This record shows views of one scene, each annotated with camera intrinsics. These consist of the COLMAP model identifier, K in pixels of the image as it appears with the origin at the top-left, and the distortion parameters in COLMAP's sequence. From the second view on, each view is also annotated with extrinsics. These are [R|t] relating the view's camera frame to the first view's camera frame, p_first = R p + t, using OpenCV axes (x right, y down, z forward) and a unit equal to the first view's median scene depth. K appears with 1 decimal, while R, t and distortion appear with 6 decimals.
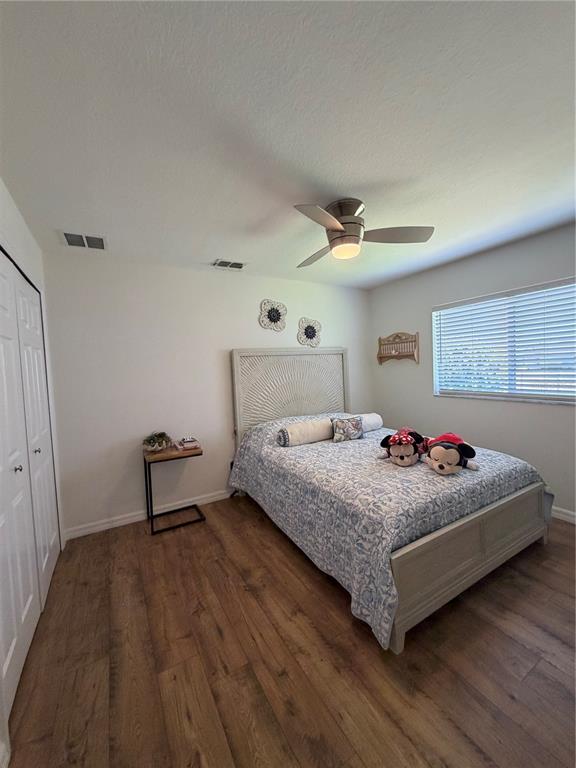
lens RADIAL K [[306.6, 0, 289.1], [0, 306.6, 383.0], [0, 0, 1]] dist [-0.001159, 0.000329]
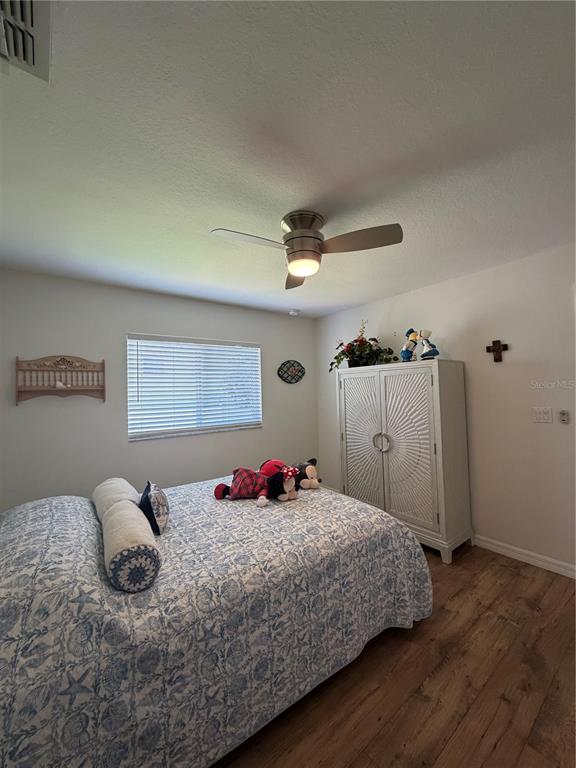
lens RADIAL K [[306.6, 0, 293.3], [0, 306.6, 390.6], [0, 0, 1]] dist [-0.001159, 0.000329]
pose [[-0.128293, 0.060646, 0.989880, -0.614265], [0.093622, 0.994412, -0.048790, -0.023920], [-0.987307, 0.086415, -0.133254, 1.101253]]
